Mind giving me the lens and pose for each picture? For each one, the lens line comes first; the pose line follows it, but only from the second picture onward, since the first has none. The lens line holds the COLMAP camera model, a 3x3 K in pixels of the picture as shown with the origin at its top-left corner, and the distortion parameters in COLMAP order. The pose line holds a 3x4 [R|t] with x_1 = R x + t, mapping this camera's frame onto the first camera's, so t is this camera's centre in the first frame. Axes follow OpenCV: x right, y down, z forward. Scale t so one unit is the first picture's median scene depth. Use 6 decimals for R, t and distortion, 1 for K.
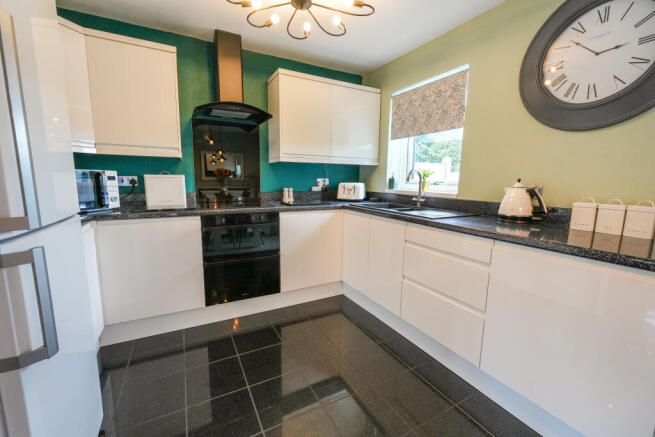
lens RADIAL K [[273.1, 0, 327.5], [0, 273.1, 218.5], [0, 0, 1]] dist [0.000834, -0.000265]
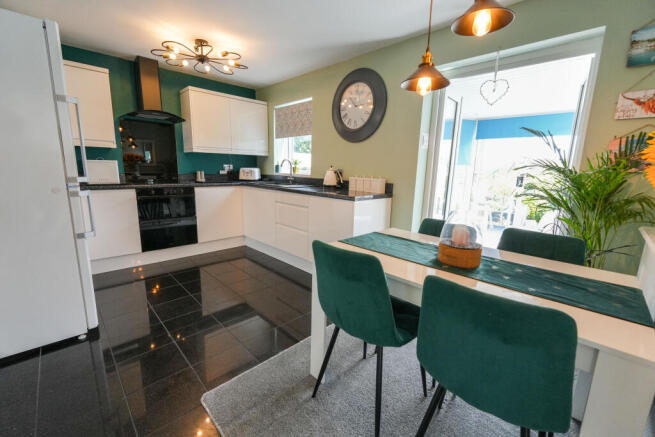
lens RADIAL K [[273.1, 0, 327.5], [0, 273.1, 218.5], [0, 0, 1]] dist [0.000834, -0.000265]
pose [[0.960928, -0.040456, 0.273825, 0.089599], [0.028717, 0.998494, 0.046745, 0.085007], [-0.275304, -0.037056, 0.960643, -0.535050]]
